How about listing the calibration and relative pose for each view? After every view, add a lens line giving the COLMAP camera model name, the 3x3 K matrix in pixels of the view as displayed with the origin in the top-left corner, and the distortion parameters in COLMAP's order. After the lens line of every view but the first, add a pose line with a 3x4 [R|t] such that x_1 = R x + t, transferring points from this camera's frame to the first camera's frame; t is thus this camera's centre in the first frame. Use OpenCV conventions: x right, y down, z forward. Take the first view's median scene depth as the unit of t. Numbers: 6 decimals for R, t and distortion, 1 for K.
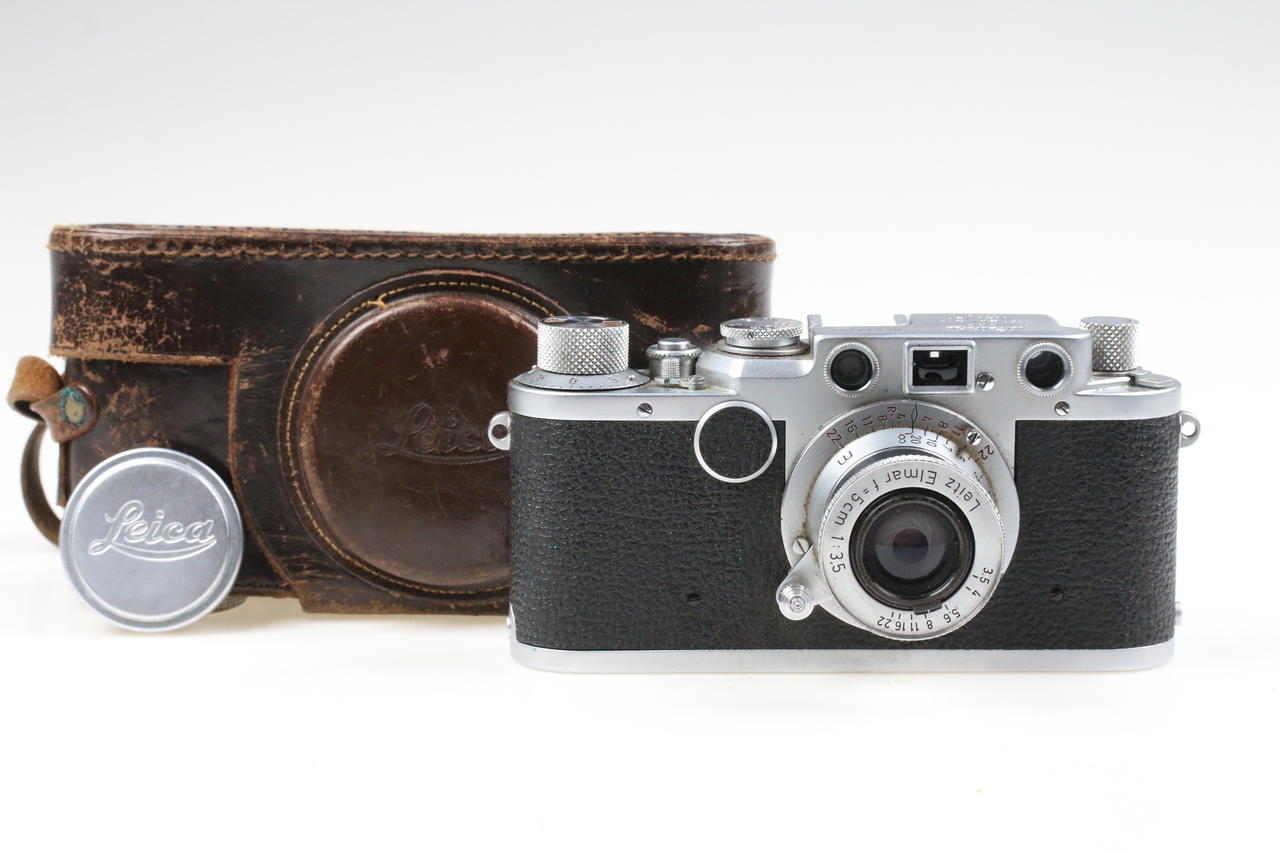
lens RADIAL K [[3537.5, 0, 640.0], [0, 3537.5, 426.5], [0, 0, 1]] dist [-0.037407, -0.326161]
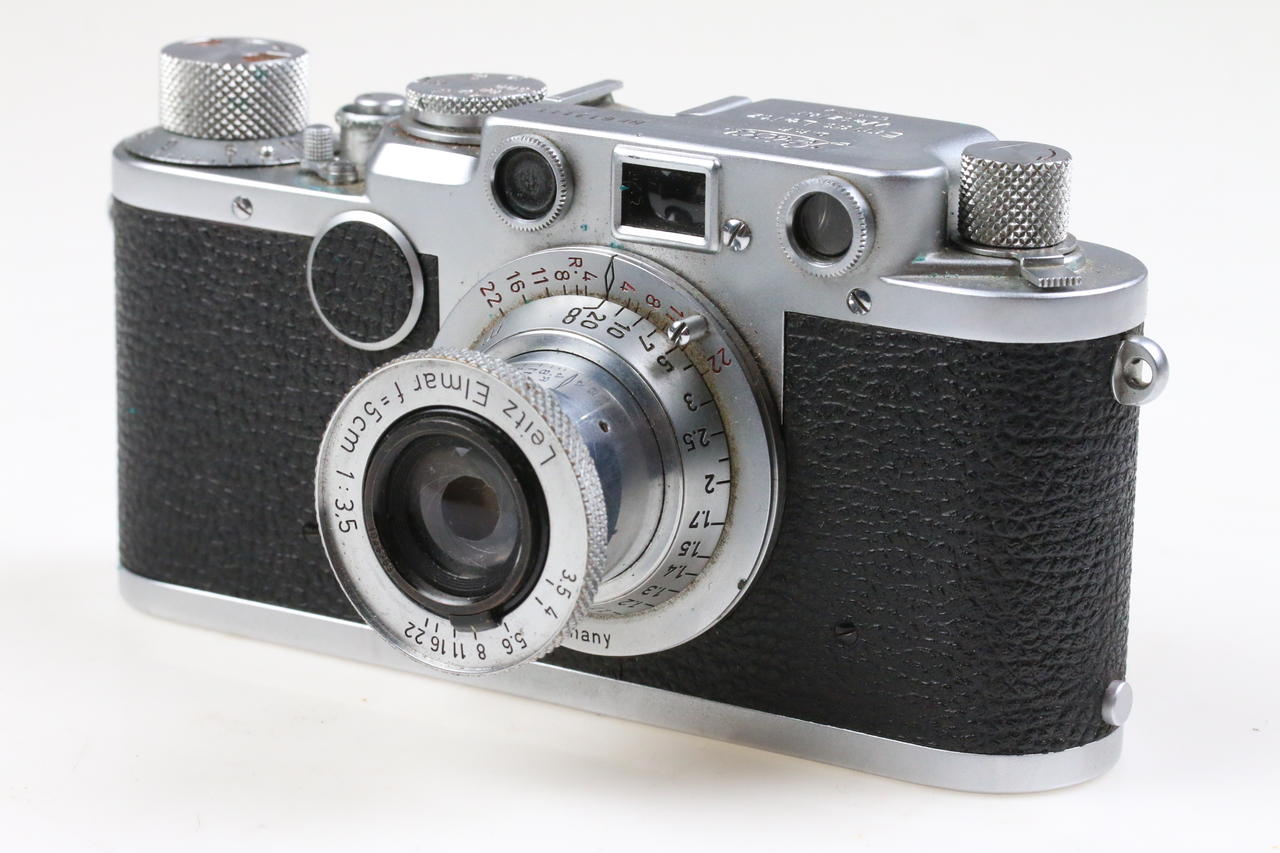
lens RADIAL K [[3554.4, 0, 640.0], [0, 3554.4, 426.5], [0, 0, 1]] dist [0.522471, -0.116613]
pose [[0.839262, 0.153835, -0.521512, 0.381739], [-0.105094, 0.986950, 0.122003, -0.049587], [0.533474, -0.047585, 0.844477, 0.521509]]
